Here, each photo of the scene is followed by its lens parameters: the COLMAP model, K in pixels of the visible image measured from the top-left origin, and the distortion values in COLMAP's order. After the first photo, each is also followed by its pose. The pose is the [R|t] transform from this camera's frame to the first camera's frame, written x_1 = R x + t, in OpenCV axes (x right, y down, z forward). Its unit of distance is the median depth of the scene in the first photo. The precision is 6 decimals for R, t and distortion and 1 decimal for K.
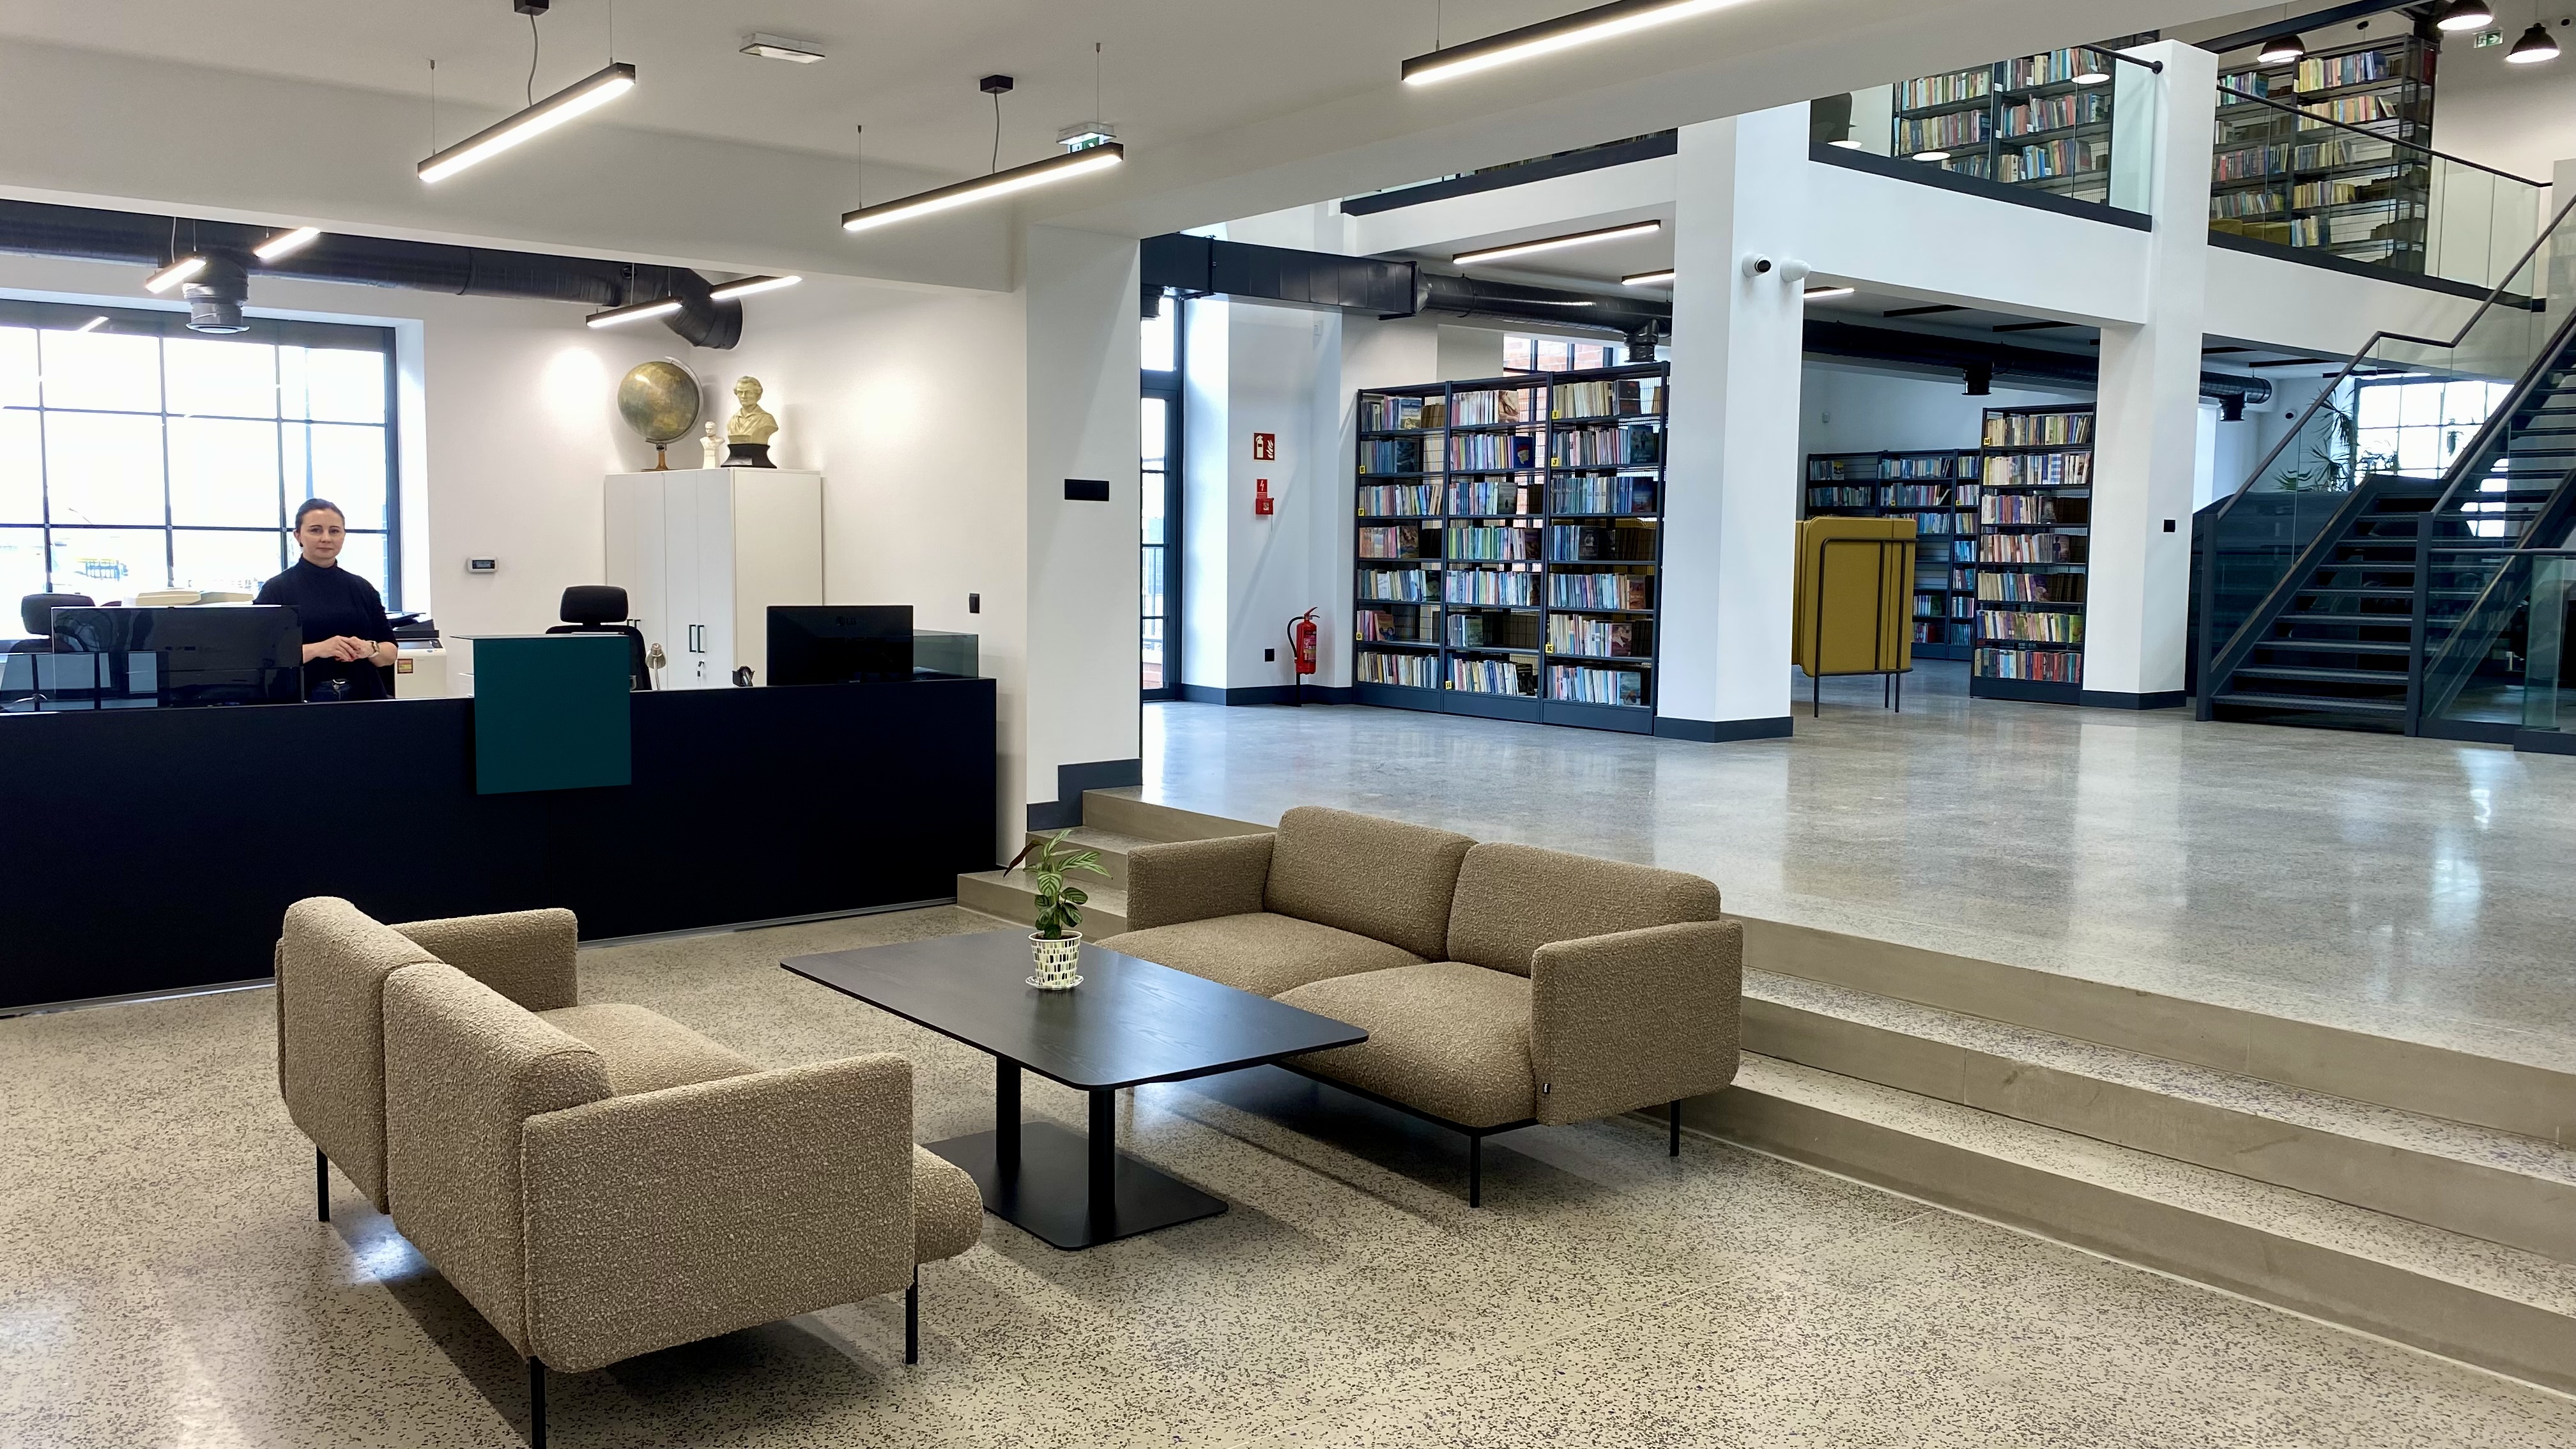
lens RADIAL K [[1977.6, 0, 1293.6], [0, 1977.6, 721.9], [0, 0, 1]] dist [0.009359, 0.007141]
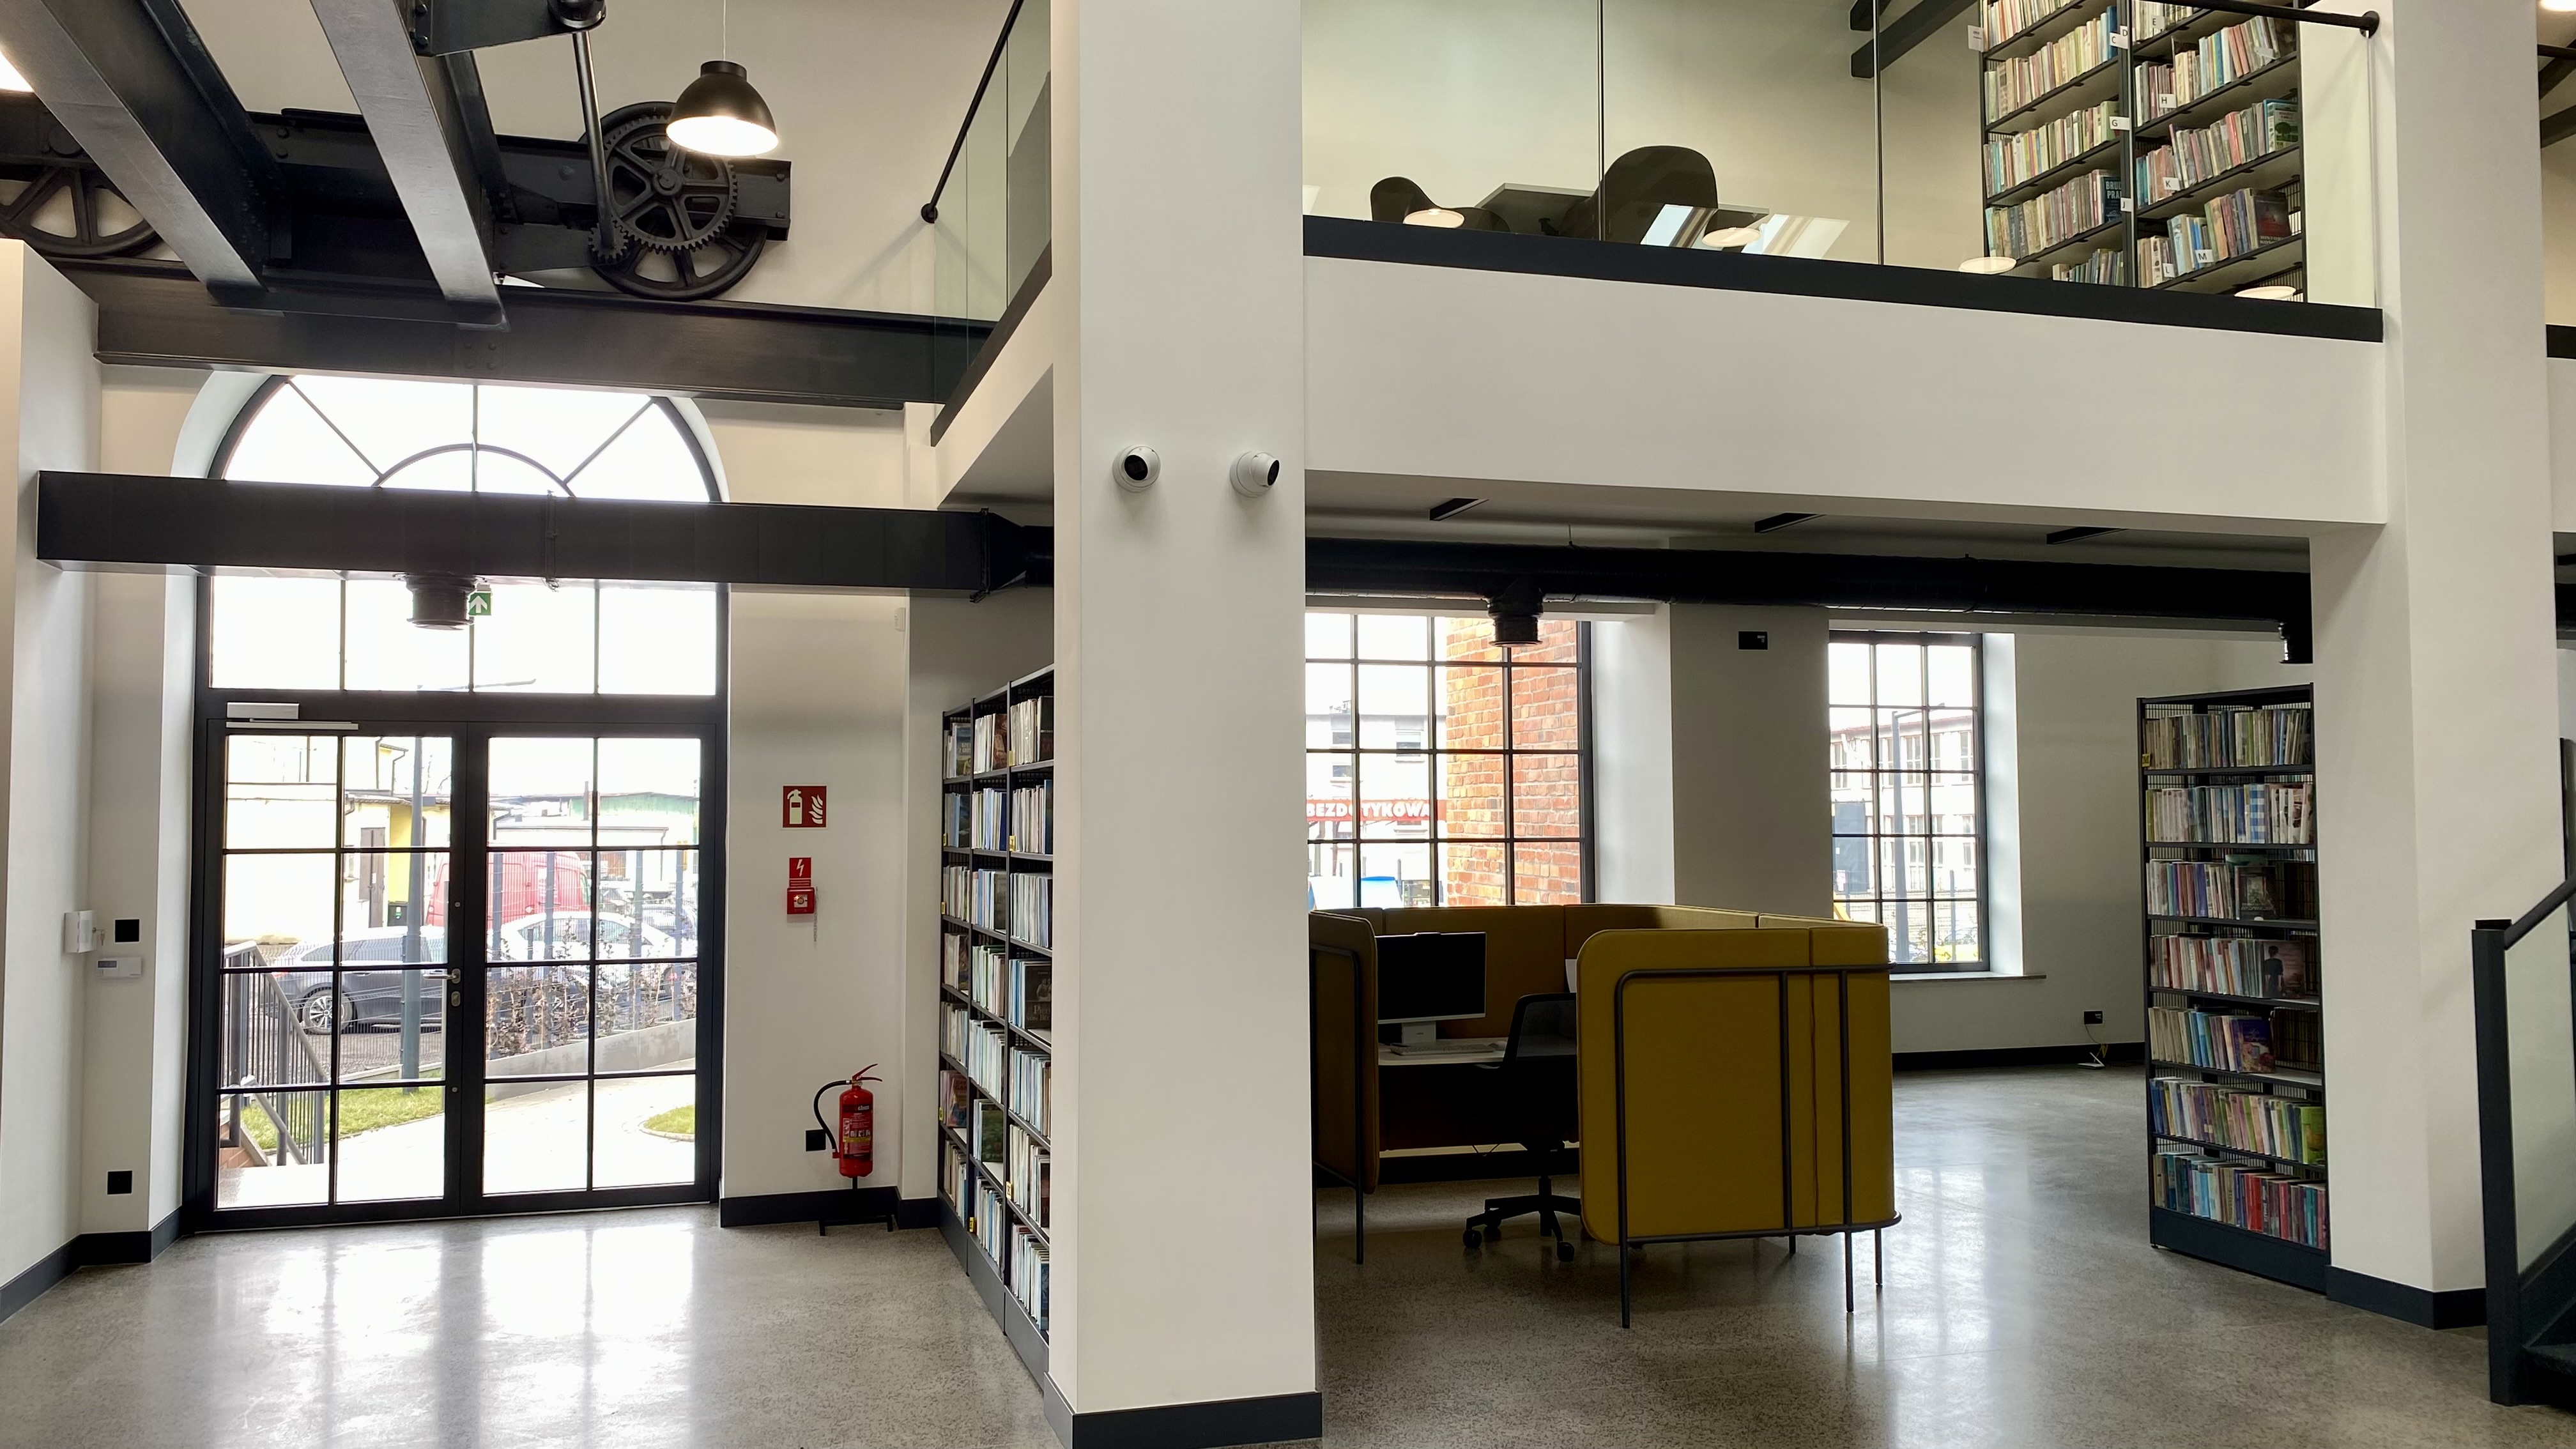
lens RADIAL K [[1977.6, 0, 1286.5], [0, 1977.6, 729.5], [0, 0, 1]] dist [0.009359, 0.007141]
pose [[0.935942, -0.031303, -0.350760, 0.329916], [-0.017317, 0.990745, -0.134626, -0.076034], [0.351728, 0.132076, 0.926738, 0.435382]]
